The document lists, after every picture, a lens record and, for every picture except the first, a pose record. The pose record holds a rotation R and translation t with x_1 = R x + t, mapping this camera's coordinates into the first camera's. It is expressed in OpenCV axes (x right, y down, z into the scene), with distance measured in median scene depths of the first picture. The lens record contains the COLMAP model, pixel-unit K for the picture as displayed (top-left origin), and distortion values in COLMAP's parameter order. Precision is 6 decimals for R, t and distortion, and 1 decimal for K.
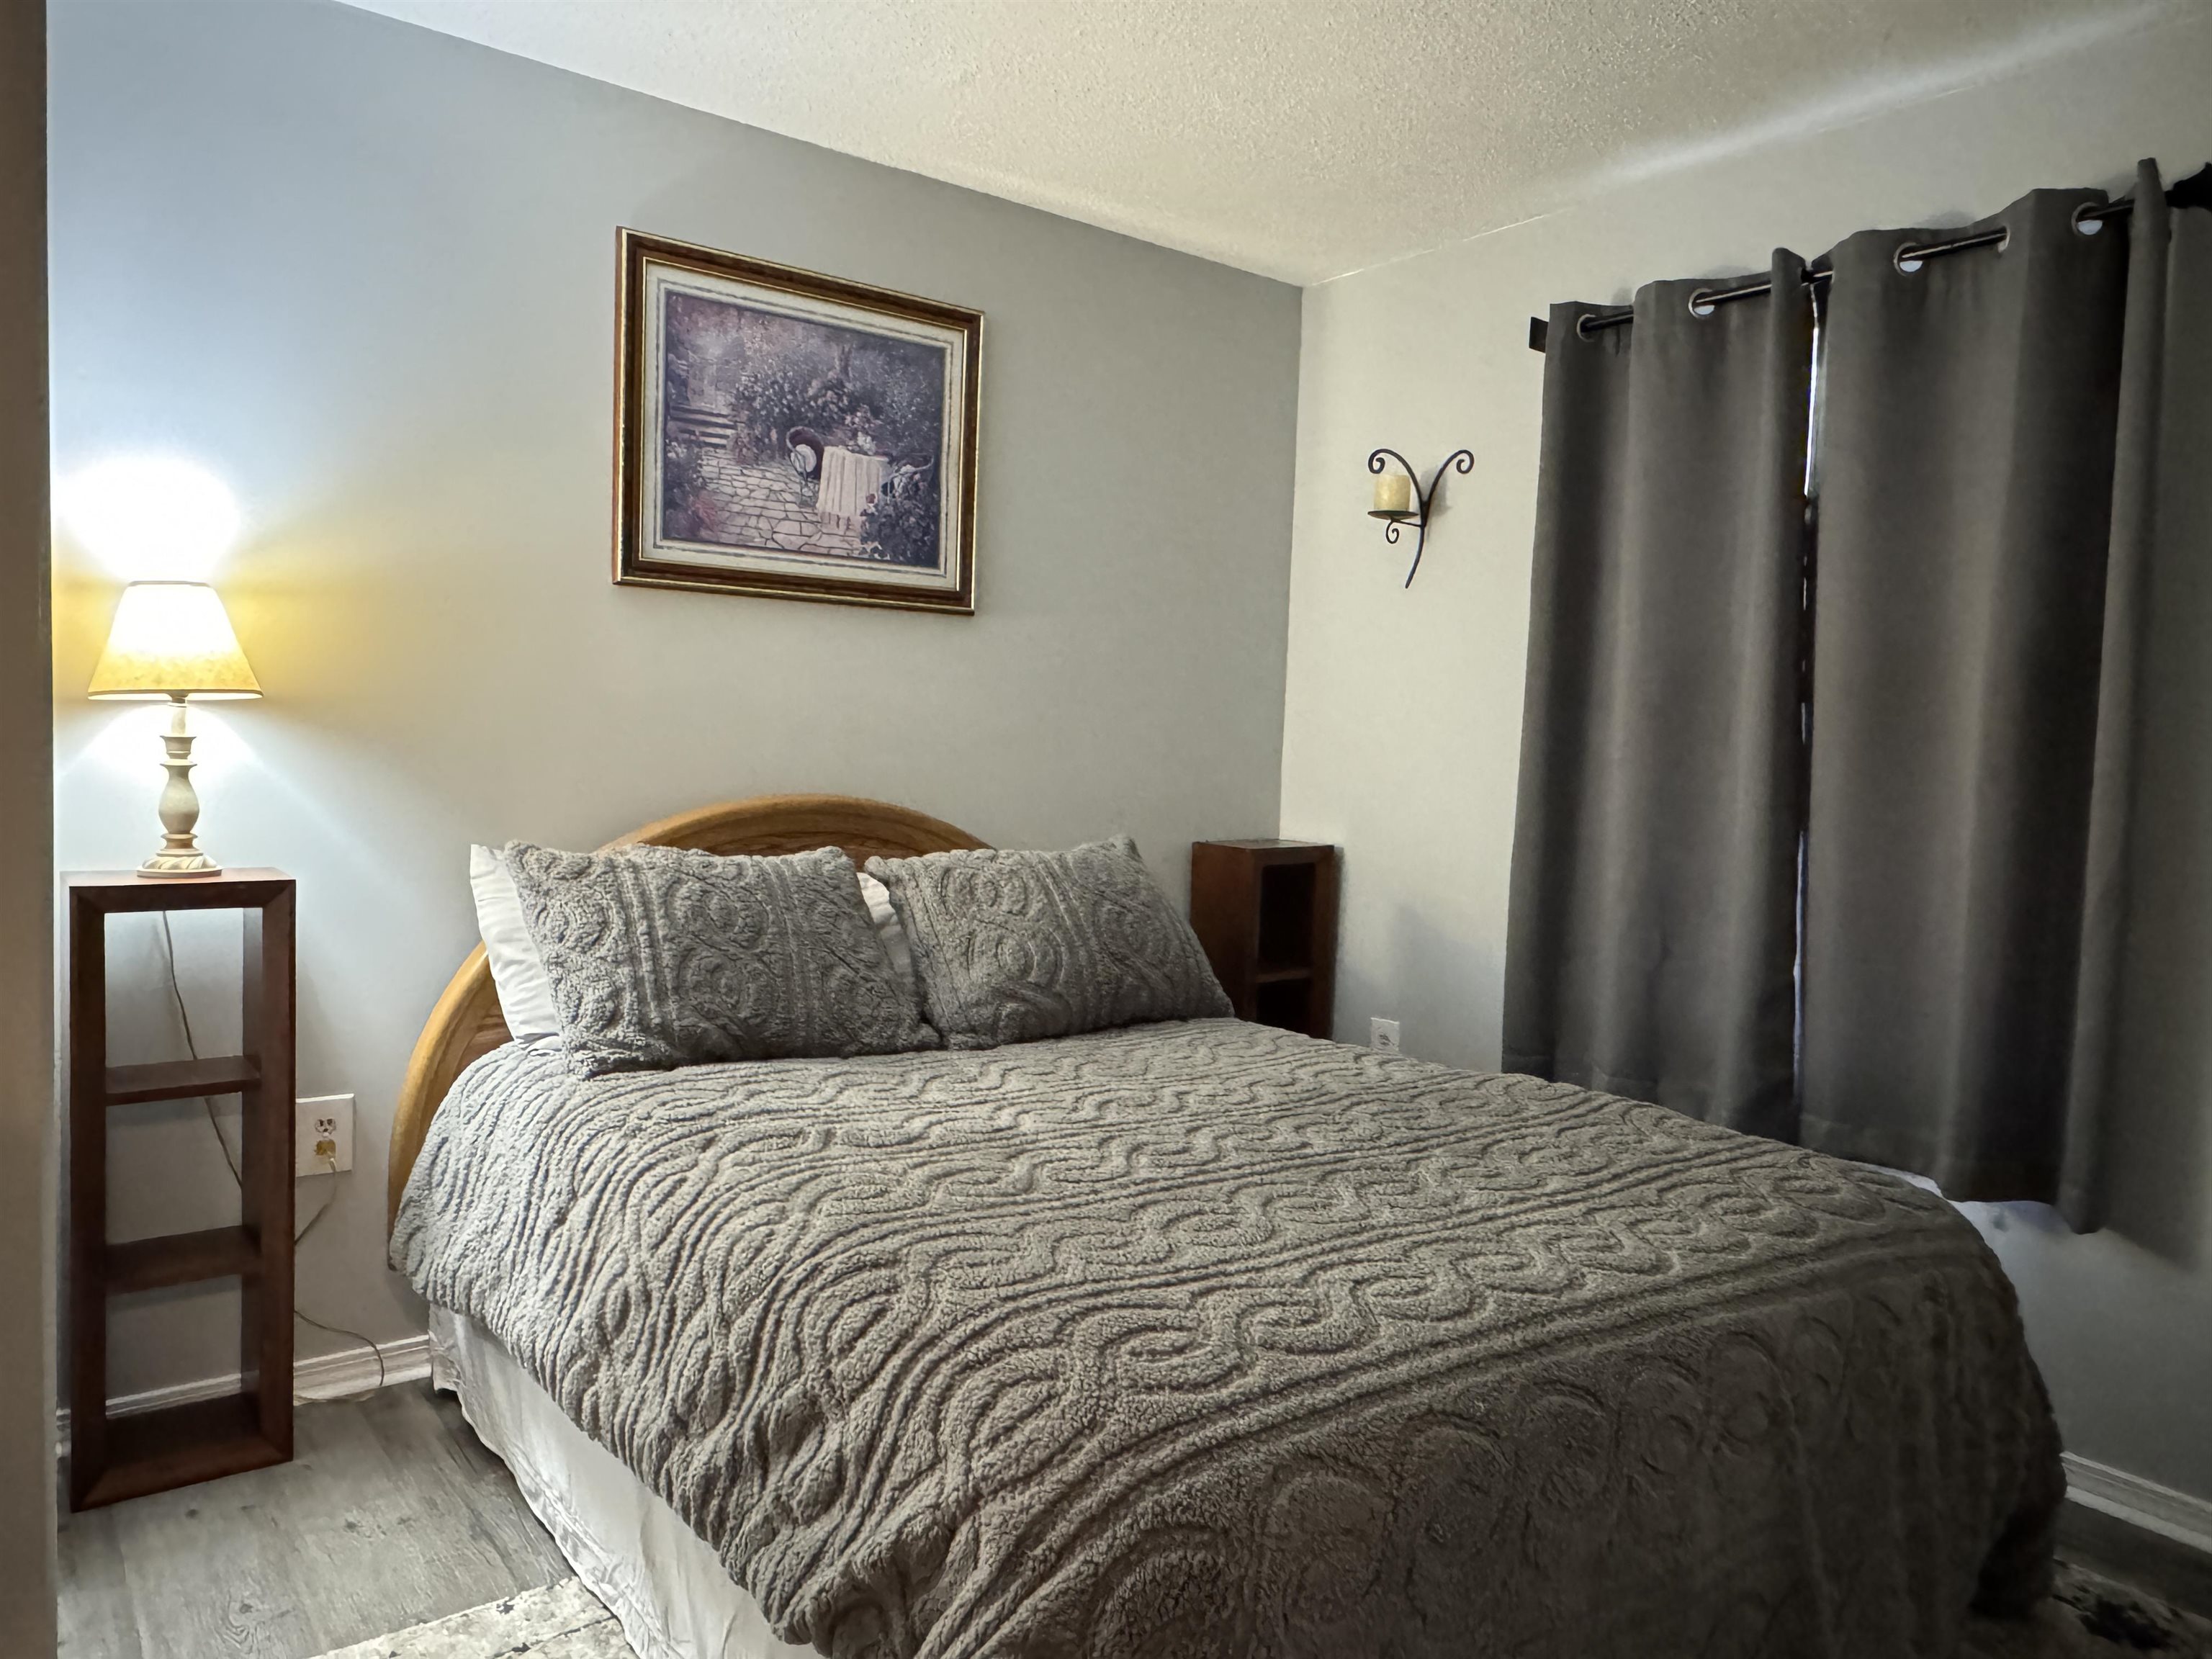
lens RADIAL K [[1469.7, 0, 1096.6], [0, 1469.7, 833.3], [0, 0, 1]] dist [-0.004007, 0.001874]
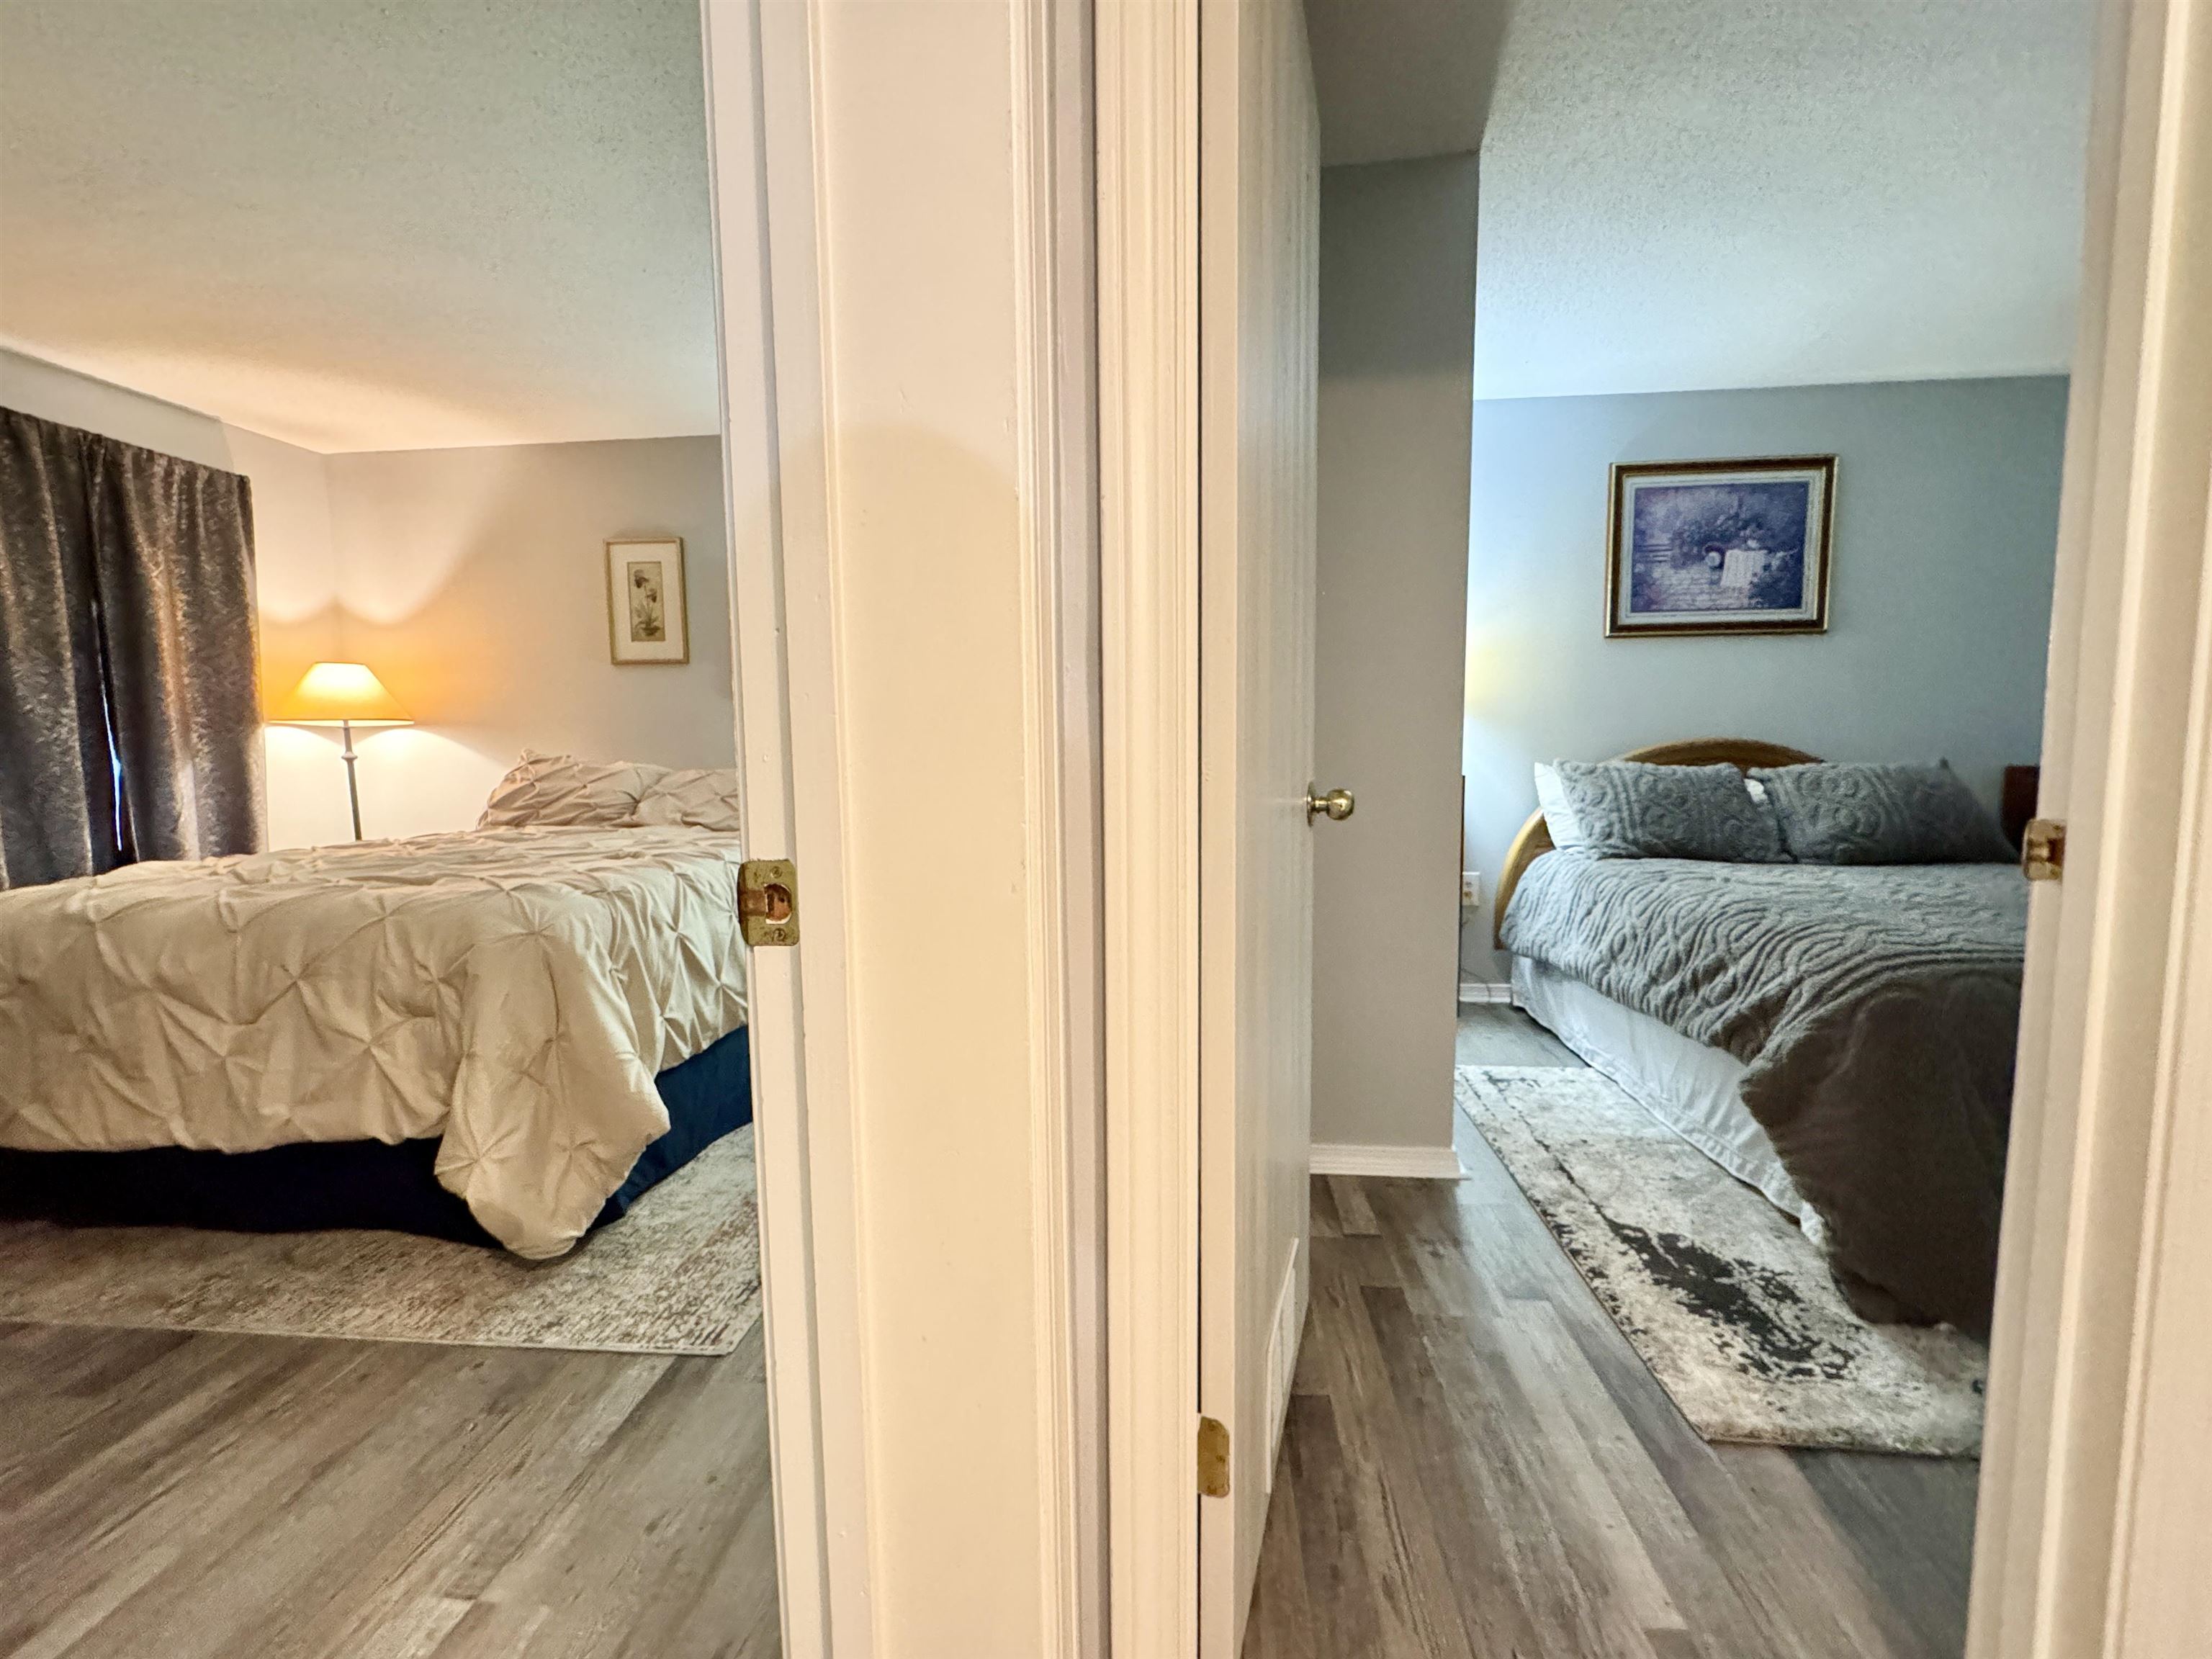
lens RADIAL K [[916.0, 0, 1113.4], [0, 916.0, 821.2], [0, 0, 1]] dist [-0.002251, -0.000133]
pose [[0.726559, 0.019099, -0.686839, 0.067877], [-0.011361, 0.999811, 0.015784, 0.088579], [0.687010, -0.003665, 0.726638, -0.481751]]
